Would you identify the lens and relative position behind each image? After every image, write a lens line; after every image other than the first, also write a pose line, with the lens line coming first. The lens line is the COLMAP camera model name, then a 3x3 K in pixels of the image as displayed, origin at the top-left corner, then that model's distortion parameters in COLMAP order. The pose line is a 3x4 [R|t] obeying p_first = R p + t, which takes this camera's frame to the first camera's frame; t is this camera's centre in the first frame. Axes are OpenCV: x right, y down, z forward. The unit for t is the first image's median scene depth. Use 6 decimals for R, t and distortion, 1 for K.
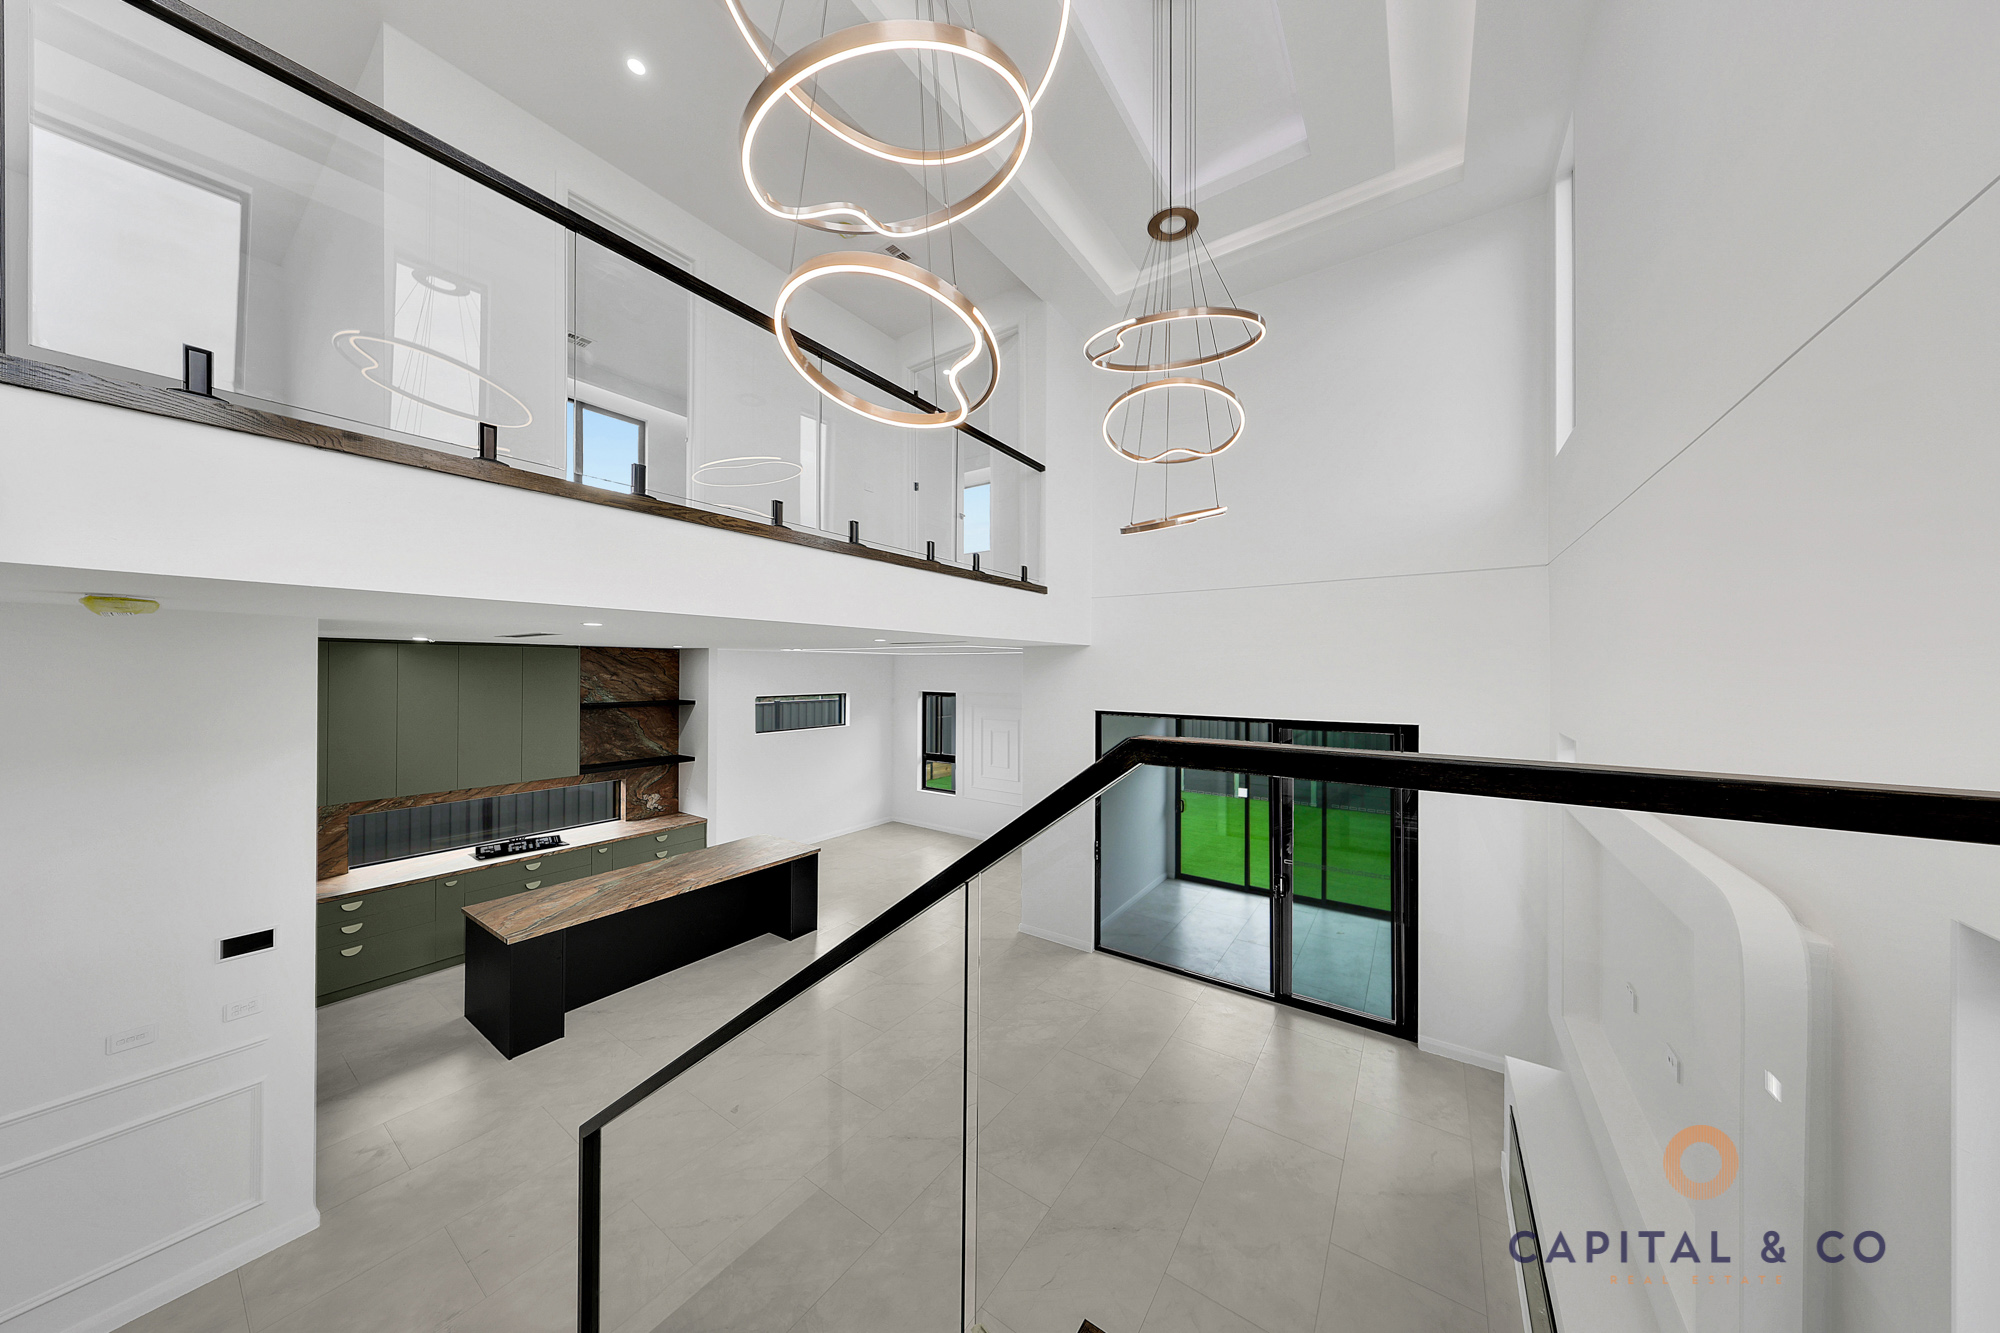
lens RADIAL K [[610.6, 0, 1004.4], [0, 610.6, 668.1], [0, 0, 1]] dist [0.000052, -0.000001]
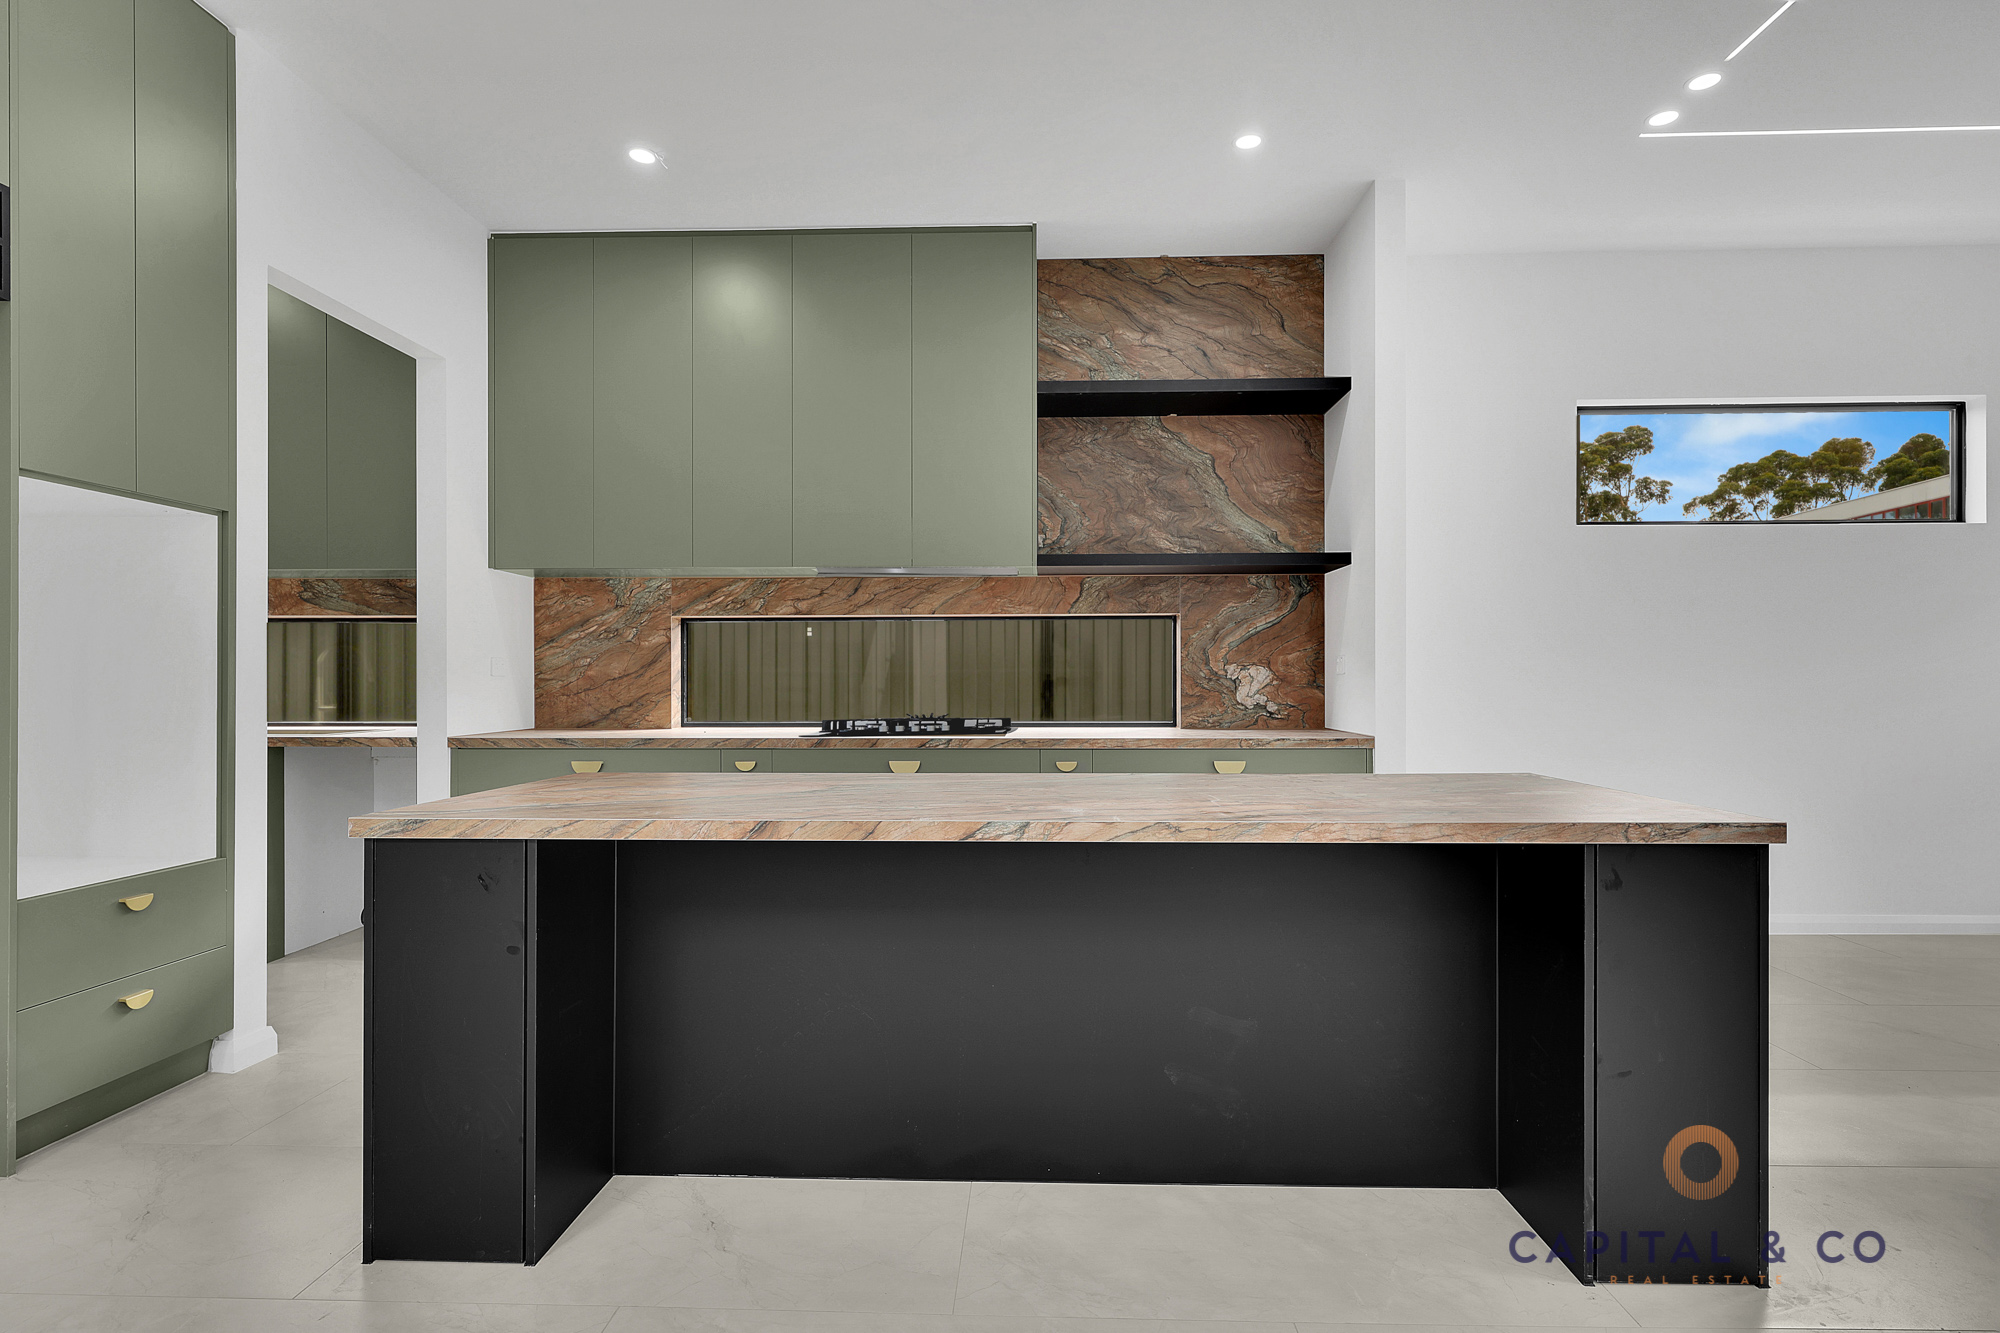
lens RADIAL K [[1027.3, 0, 1002.2], [0, 1027.3, 675.5], [0, 0, 1]] dist [0.001994, 0.000170]
pose [[0.539562, -0.005906, -0.841925, -0.152969], [0.006538, 0.999975, -0.002825, 0.217605], [0.841921, -0.003981, 0.539586, 0.566037]]
